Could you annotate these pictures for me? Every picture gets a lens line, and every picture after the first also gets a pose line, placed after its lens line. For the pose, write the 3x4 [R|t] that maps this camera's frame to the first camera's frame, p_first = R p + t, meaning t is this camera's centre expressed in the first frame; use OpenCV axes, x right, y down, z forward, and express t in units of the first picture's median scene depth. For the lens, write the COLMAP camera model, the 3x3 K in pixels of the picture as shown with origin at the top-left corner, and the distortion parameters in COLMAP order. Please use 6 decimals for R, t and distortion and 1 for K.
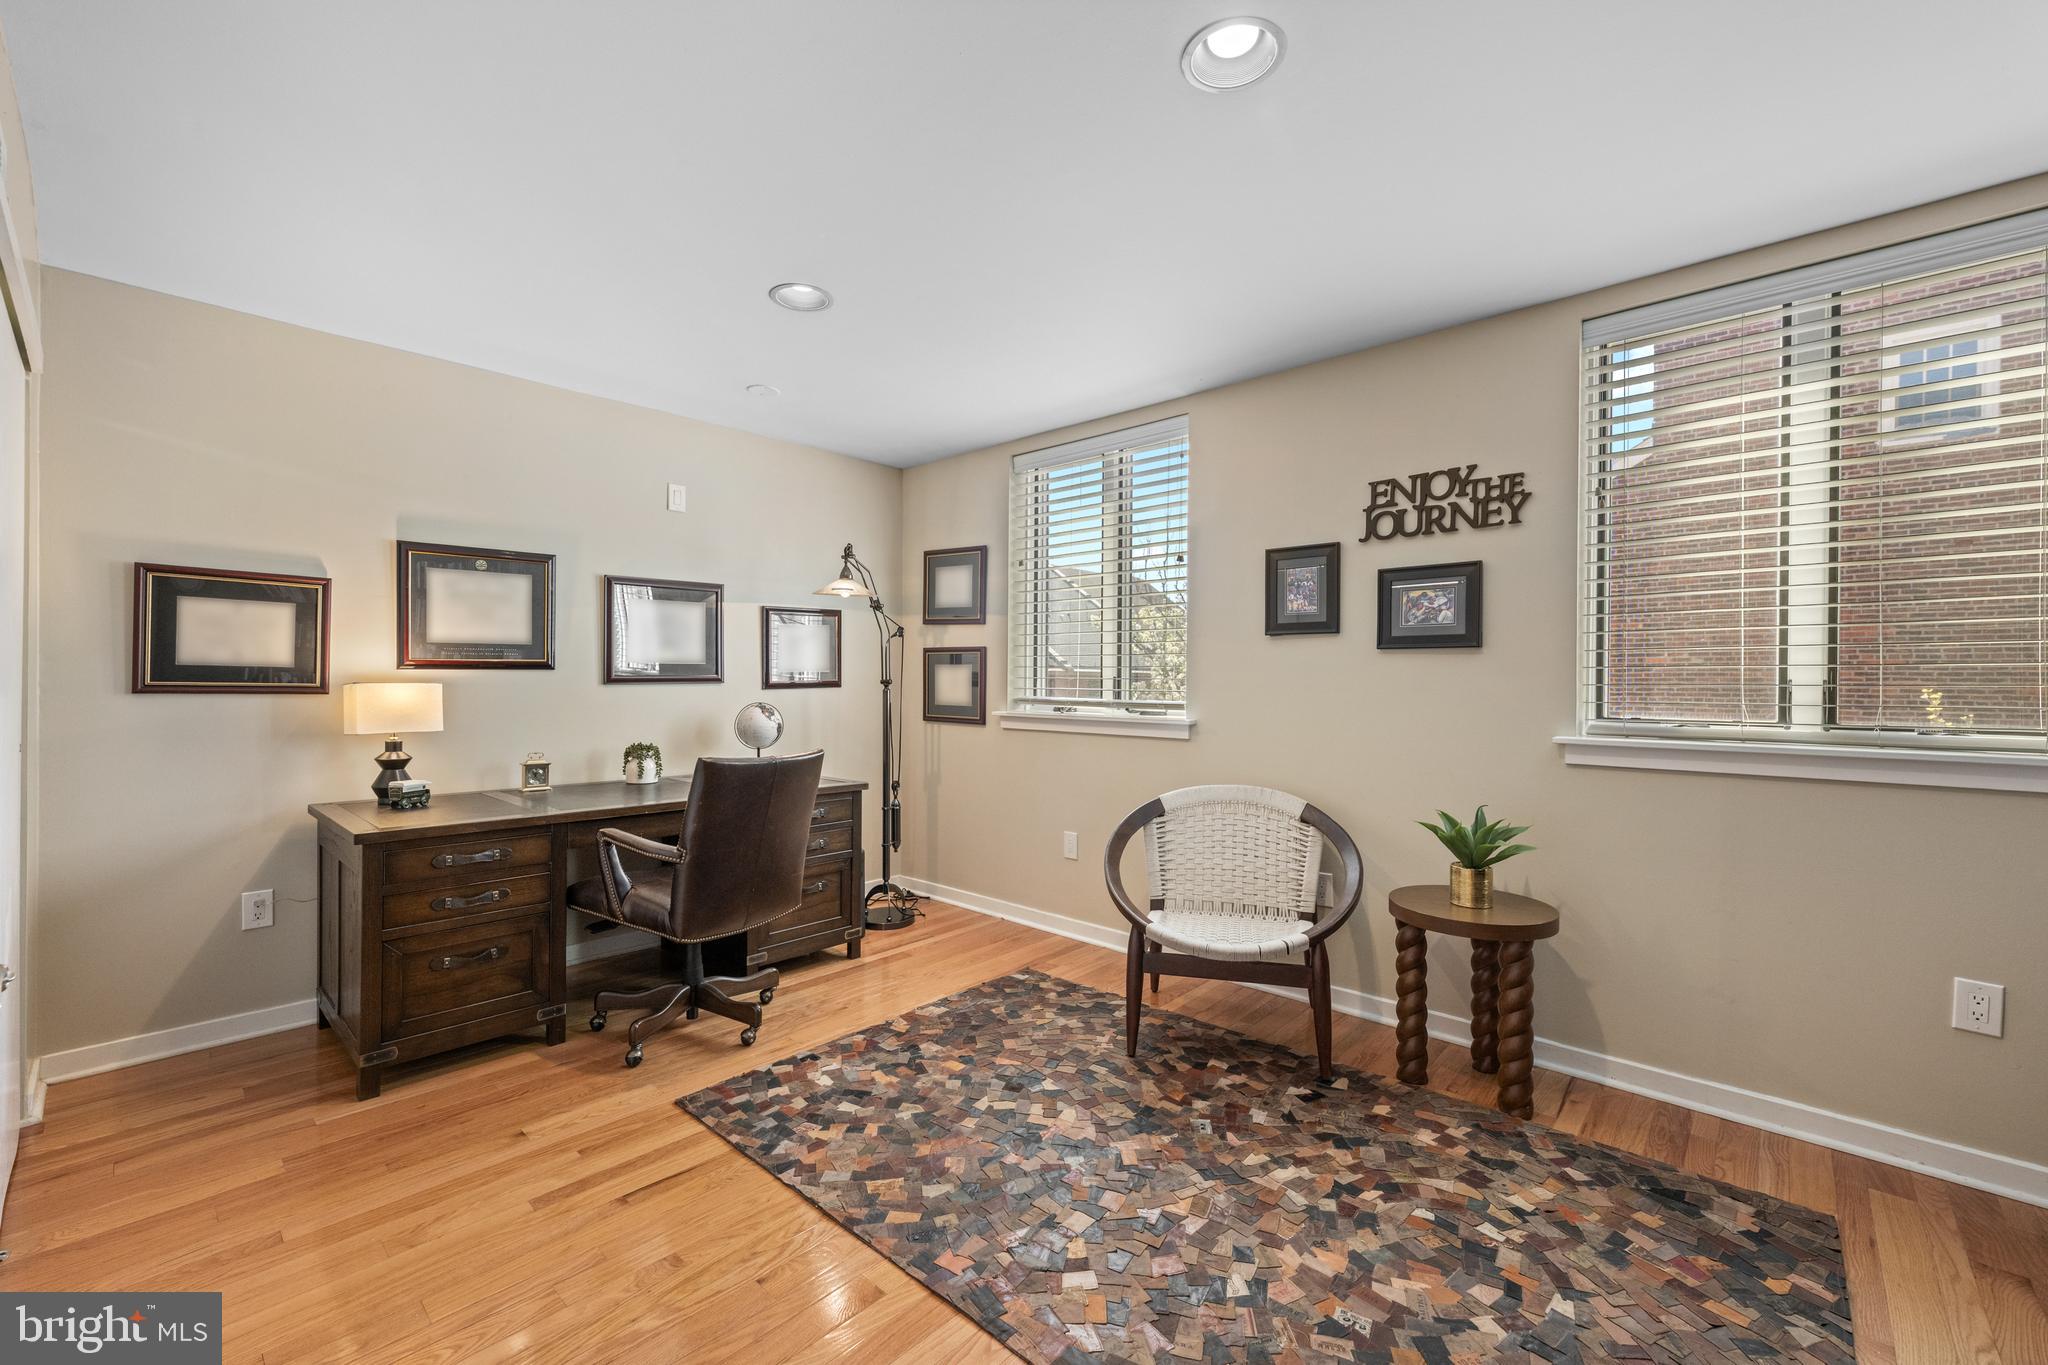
lens RADIAL K [[815.9, 0, 1020.6], [0, 815.9, 687.1], [0, 0, 1]] dist [0.000210, 0.000006]
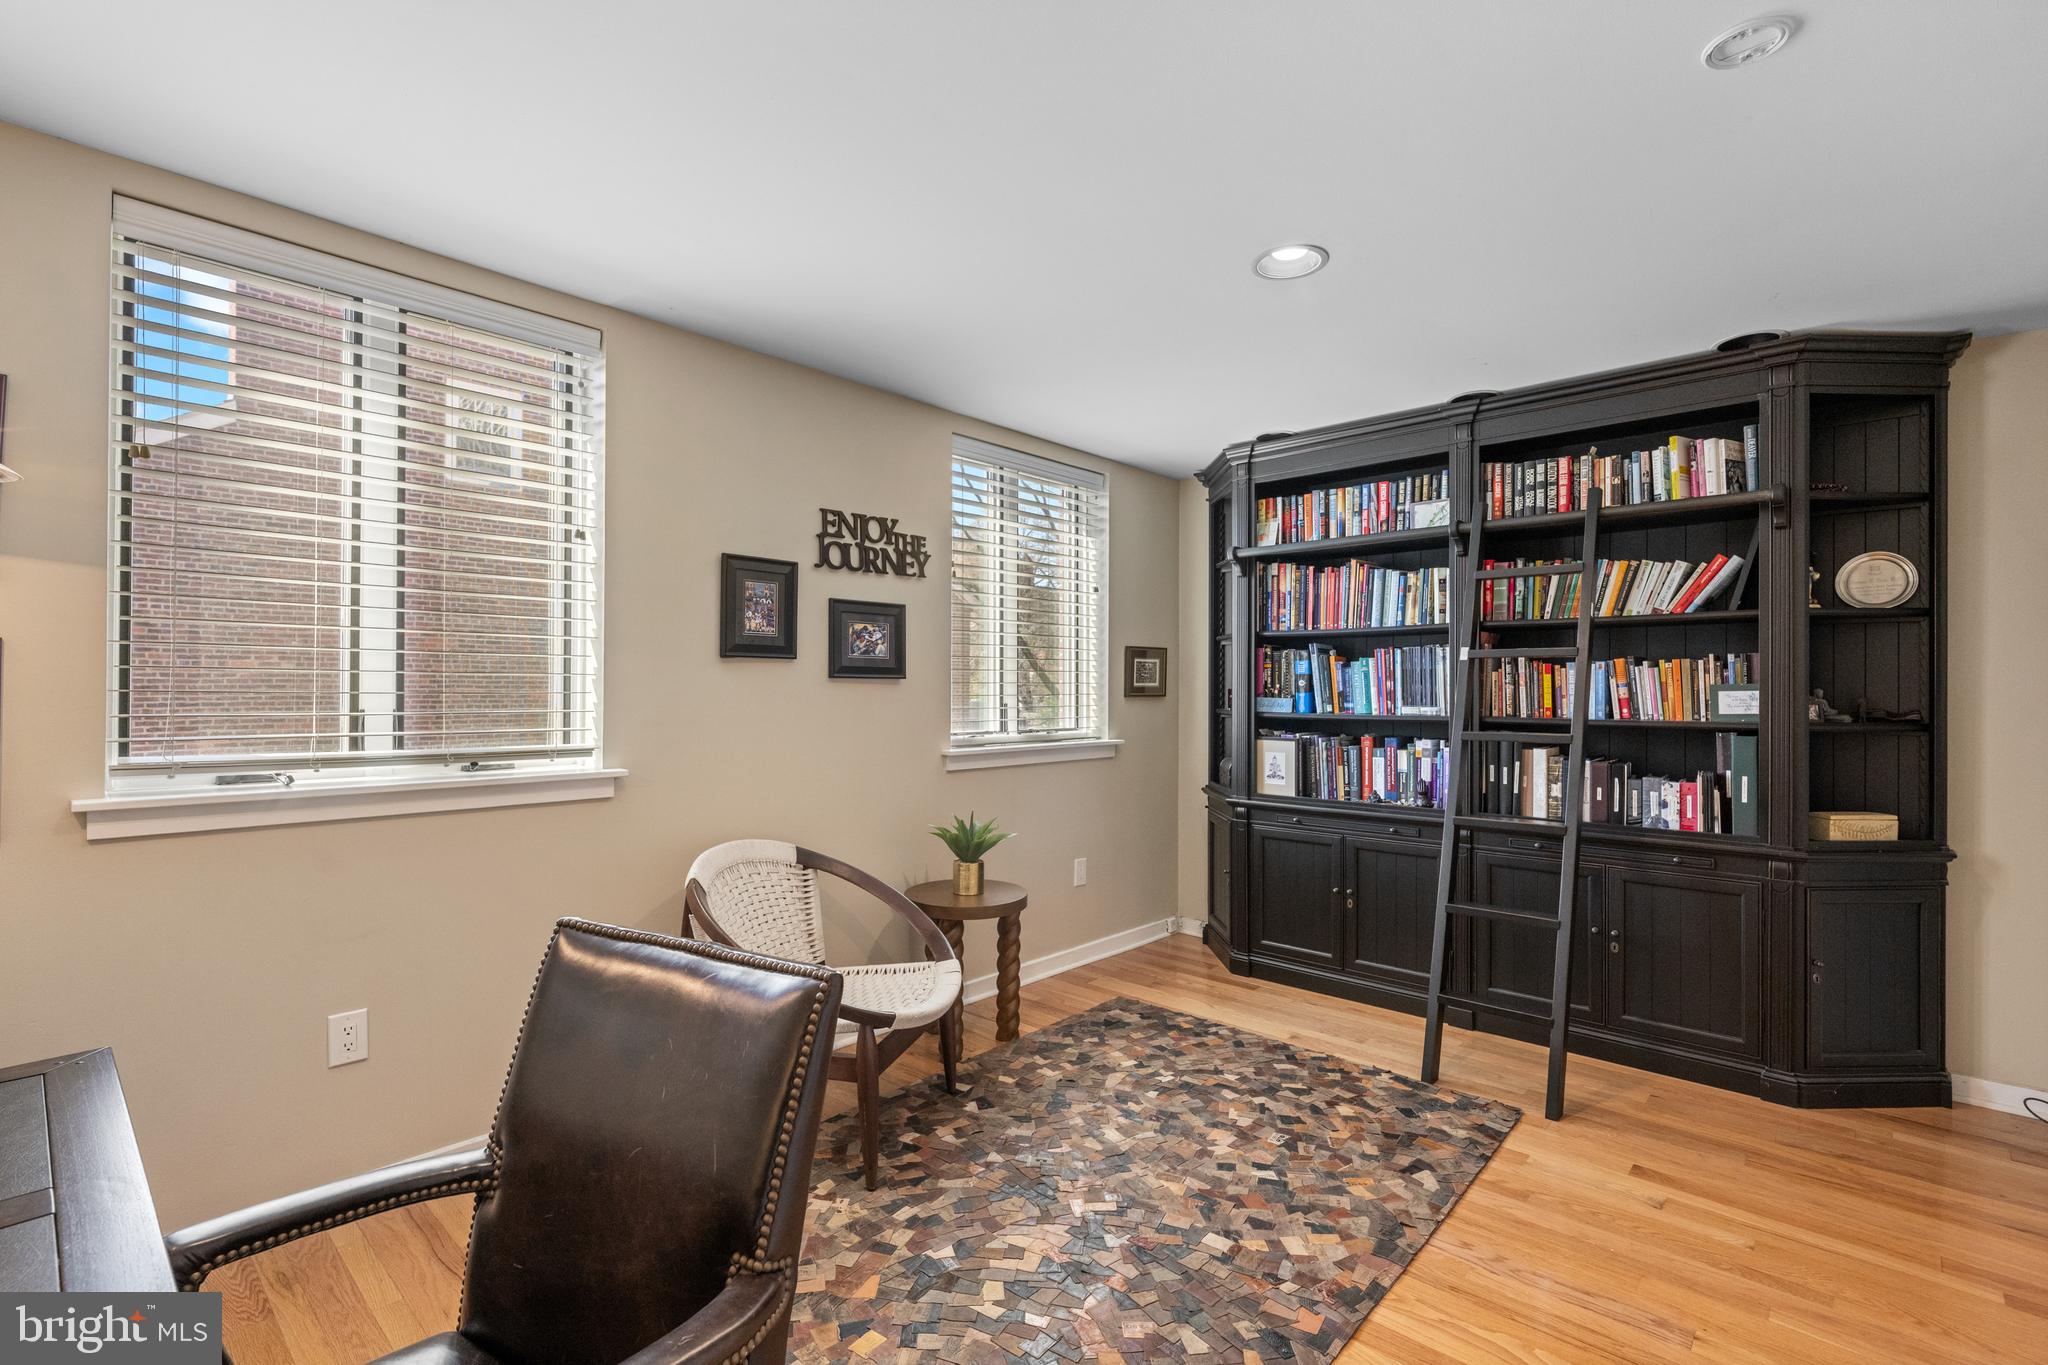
lens RADIAL K [[902.3, 0, 1024.0], [0, 902.3, 682.5], [0, 0, 1]] dist [0.000679, 0.000206]
pose [[0.025446, -0.000566, 0.999676, -0.790520], [0.004290, 0.999991, 0.000457, -0.047400], [-0.999667, 0.004277, 0.025448, 0.876427]]
